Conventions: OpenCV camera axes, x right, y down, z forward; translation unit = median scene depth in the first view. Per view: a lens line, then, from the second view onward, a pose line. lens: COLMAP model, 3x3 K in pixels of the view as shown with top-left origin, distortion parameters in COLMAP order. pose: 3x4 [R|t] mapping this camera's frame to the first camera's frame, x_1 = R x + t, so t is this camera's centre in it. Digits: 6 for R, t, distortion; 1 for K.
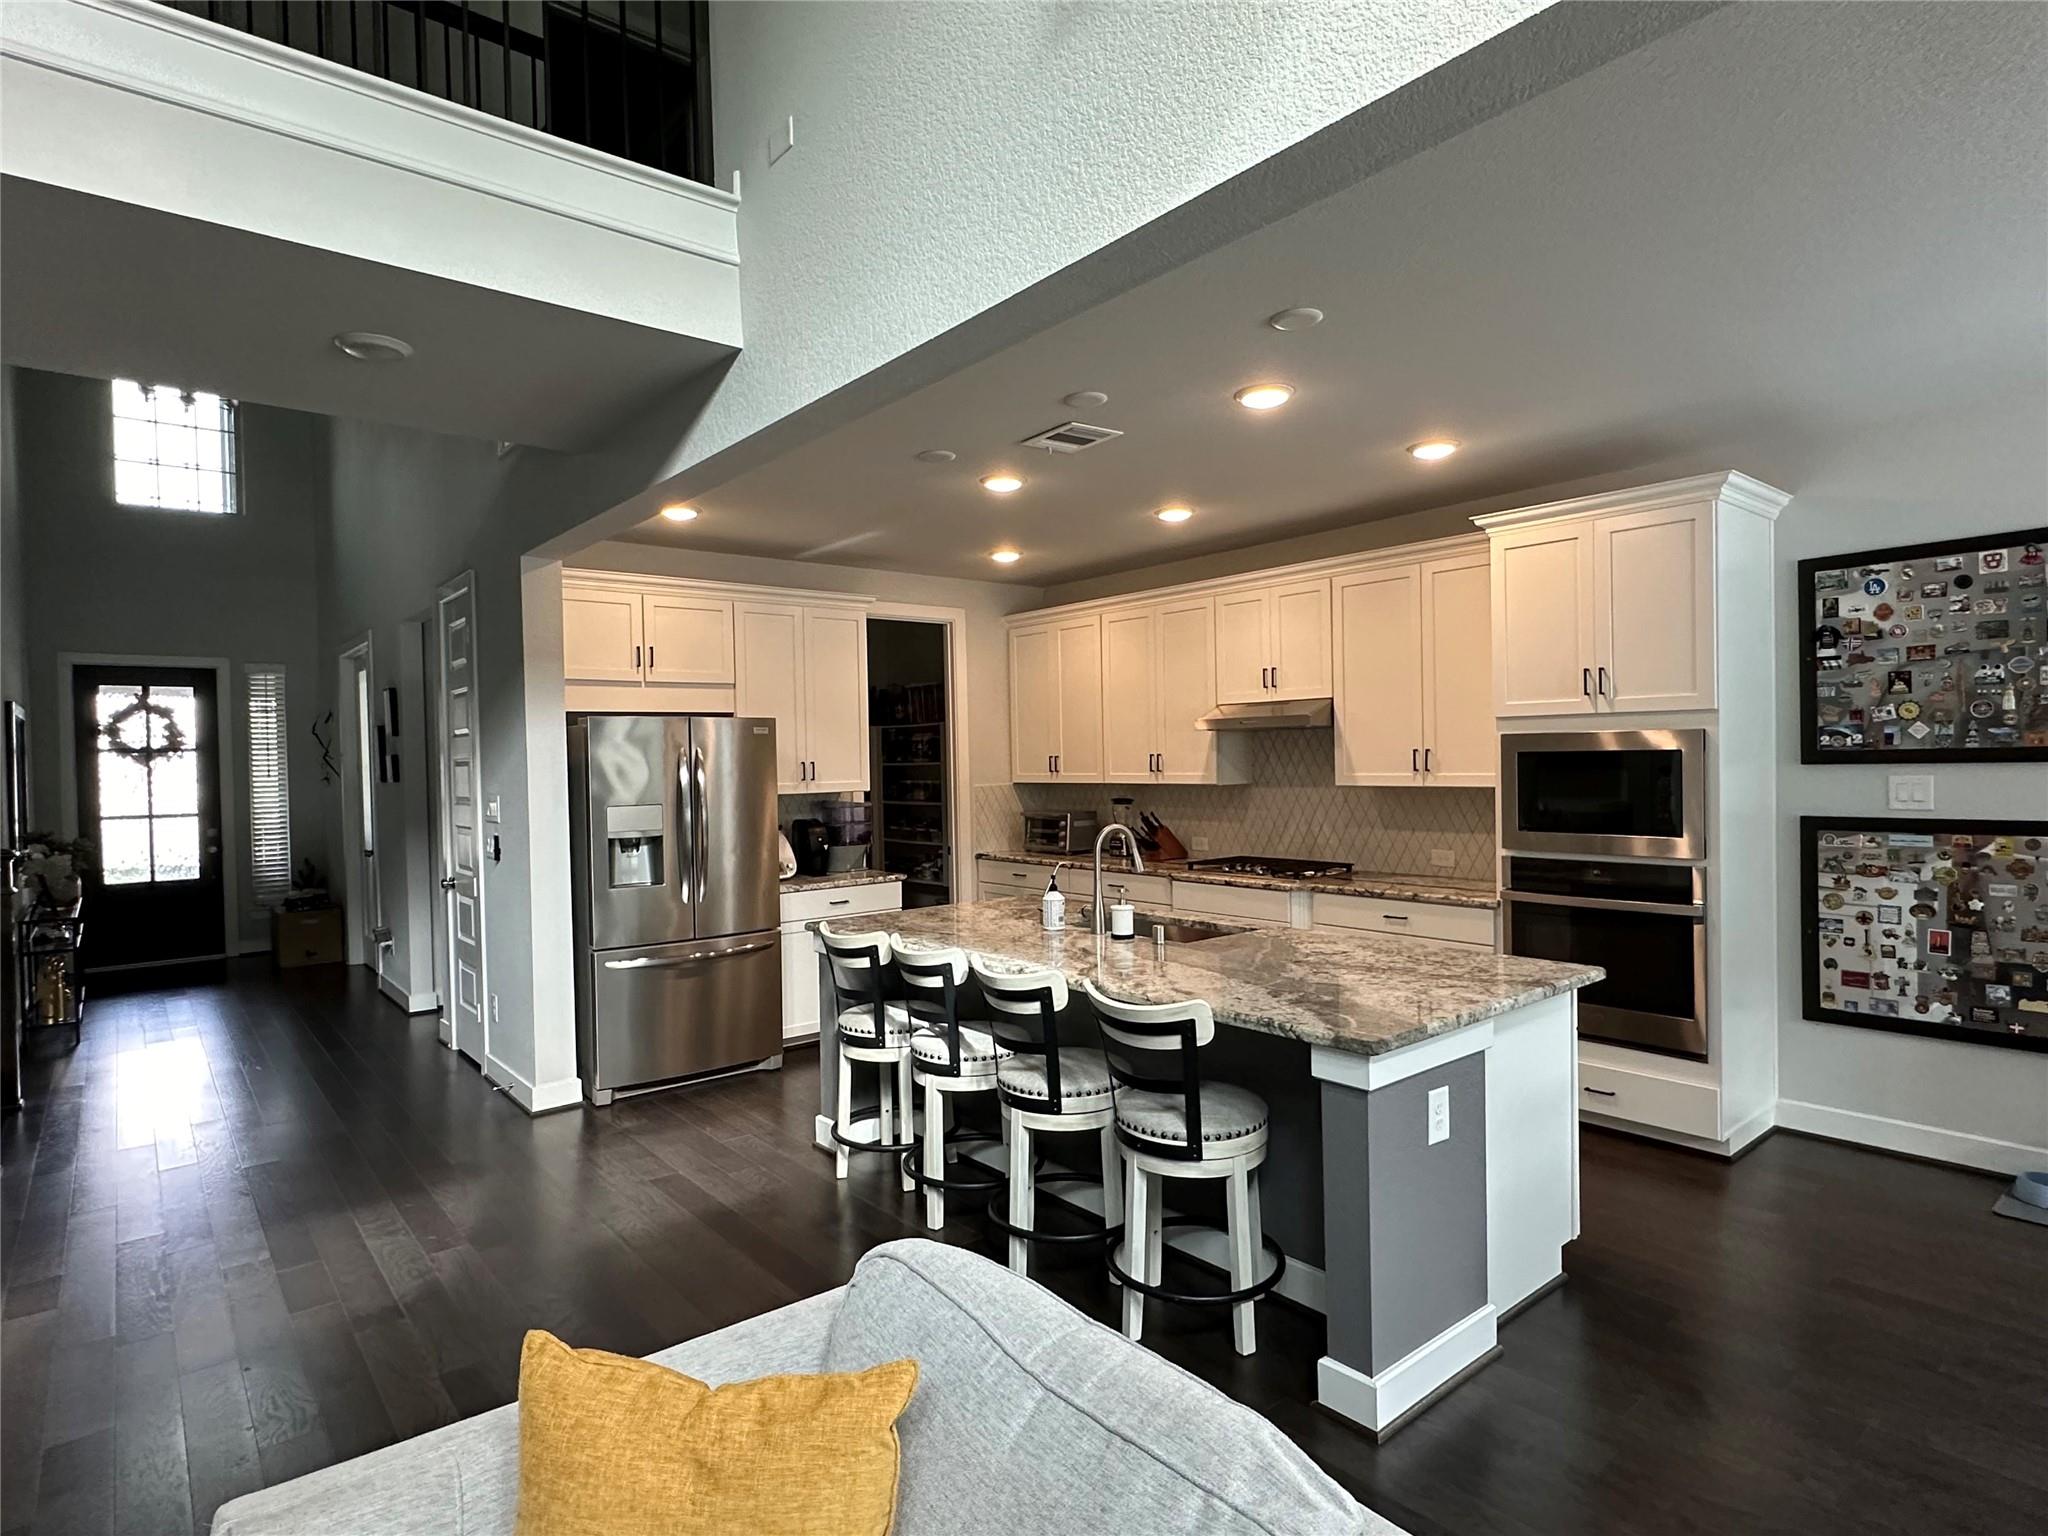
lens RADIAL K [[1088.9, 0, 1027.8], [0, 1088.9, 768.0], [0, 0, 1]] dist [-0.001538, -0.000035]
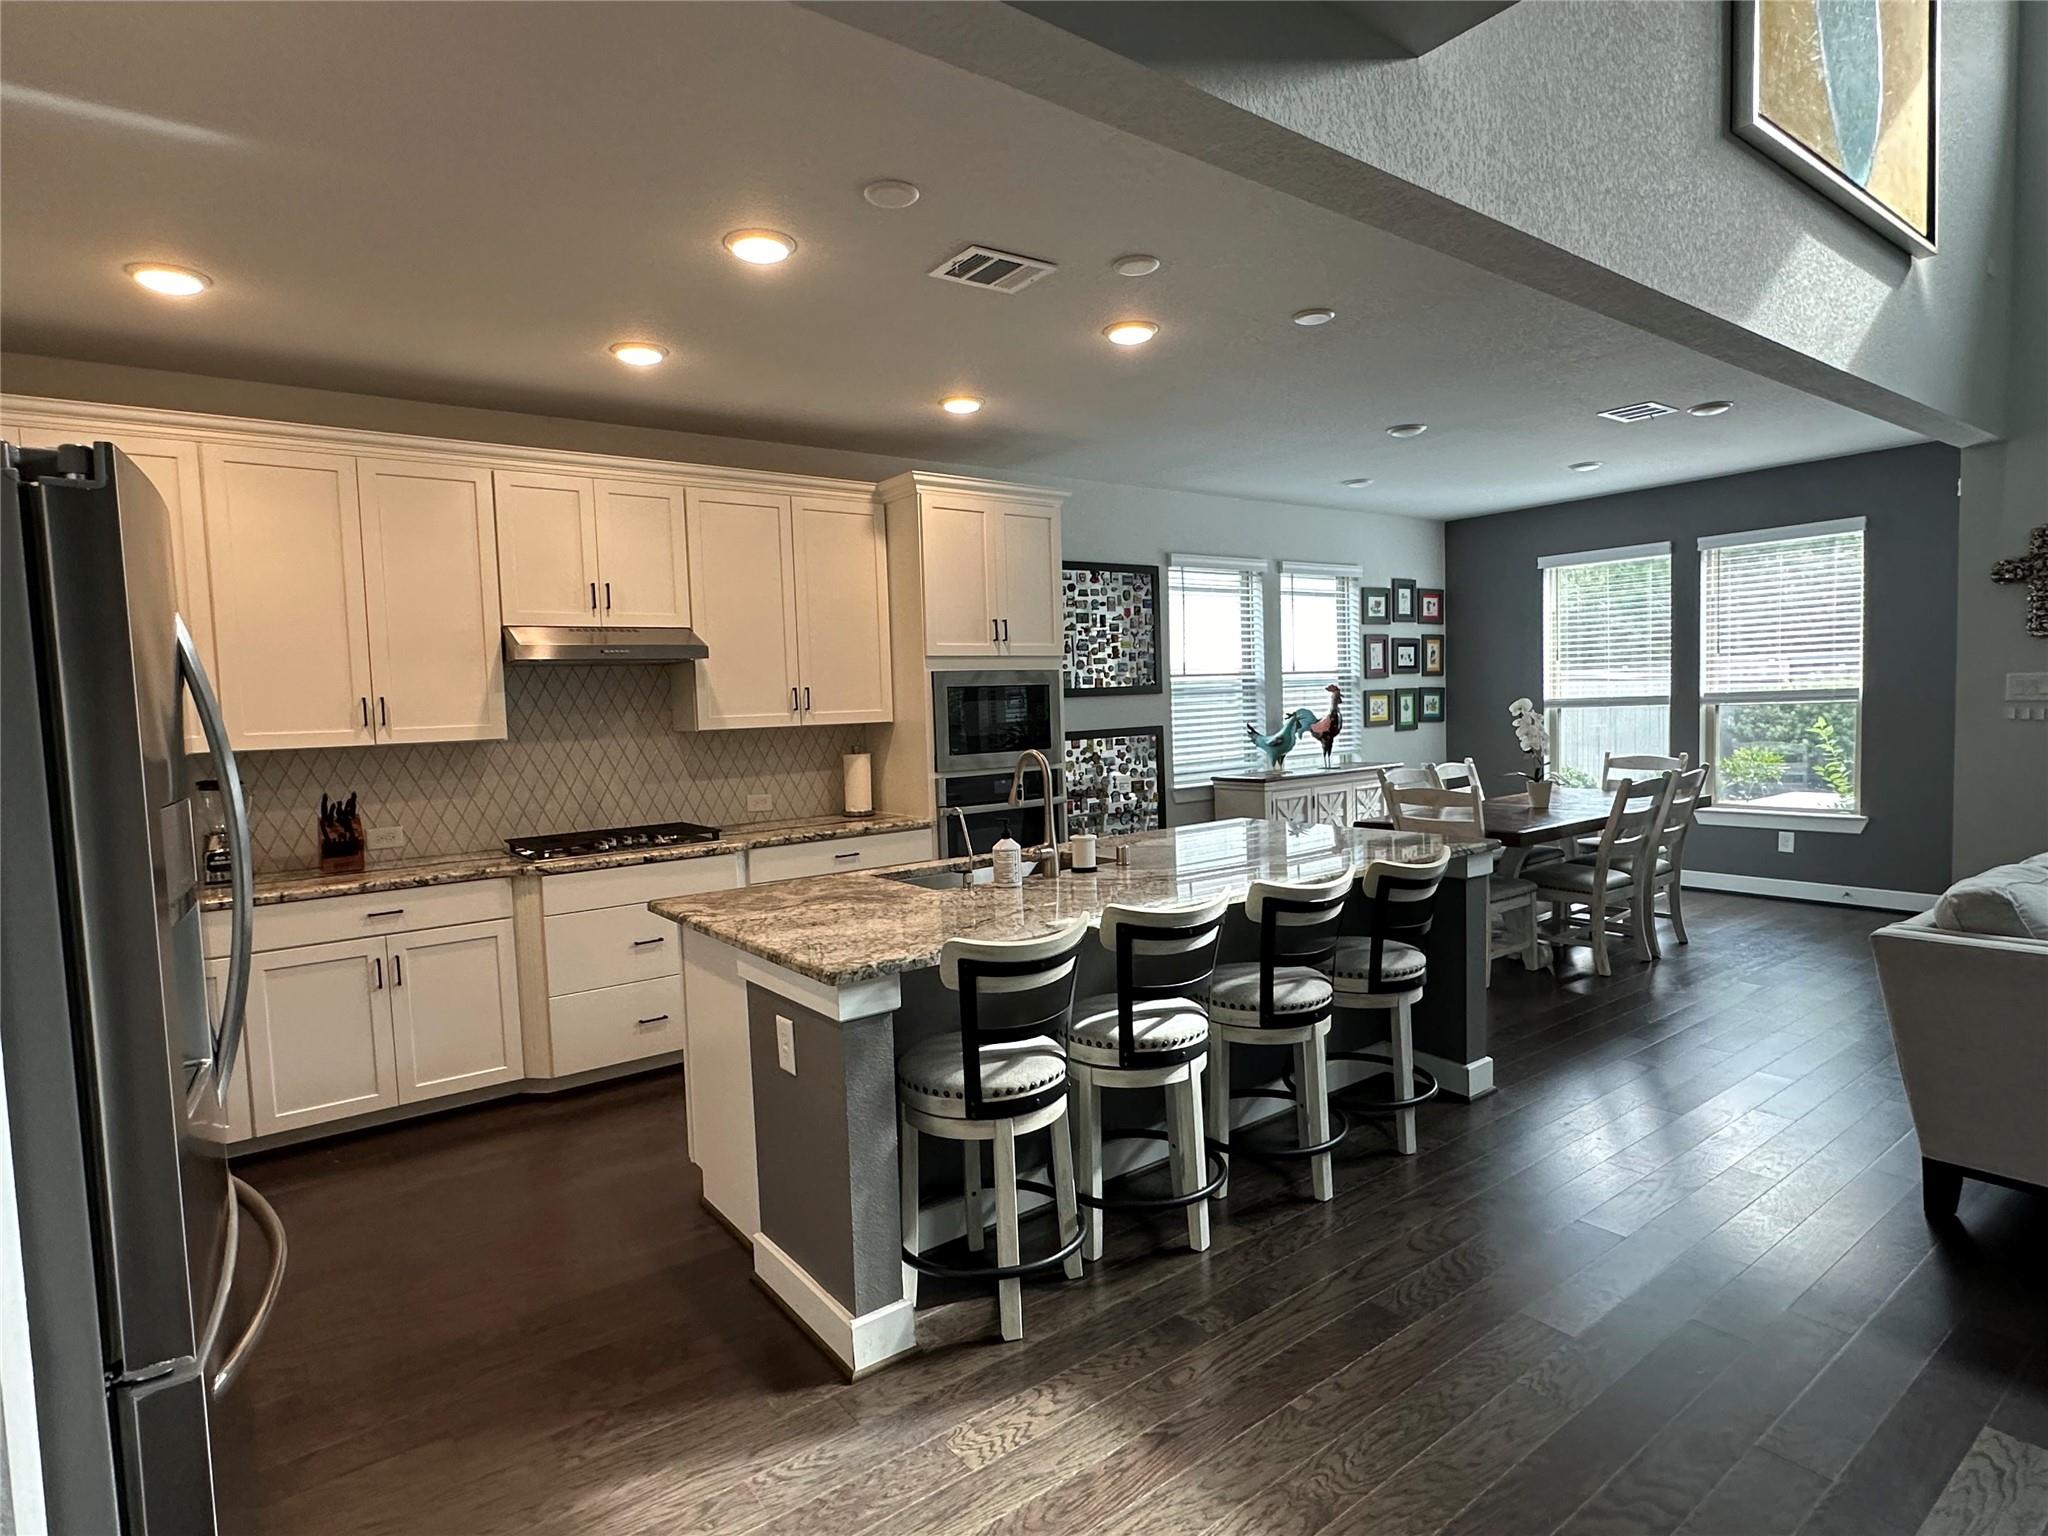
lens RADIAL K [[1088.9, 0, 1028.9], [0, 1088.9, 772.6], [0, 0, 1]] dist [-0.001538, -0.000035]
pose [[0.058827, -0.051098, 0.996960, -0.566690], [0.043941, 0.997854, 0.048551, 0.019029], [-0.997301, 0.040951, 0.060946, 0.688410]]
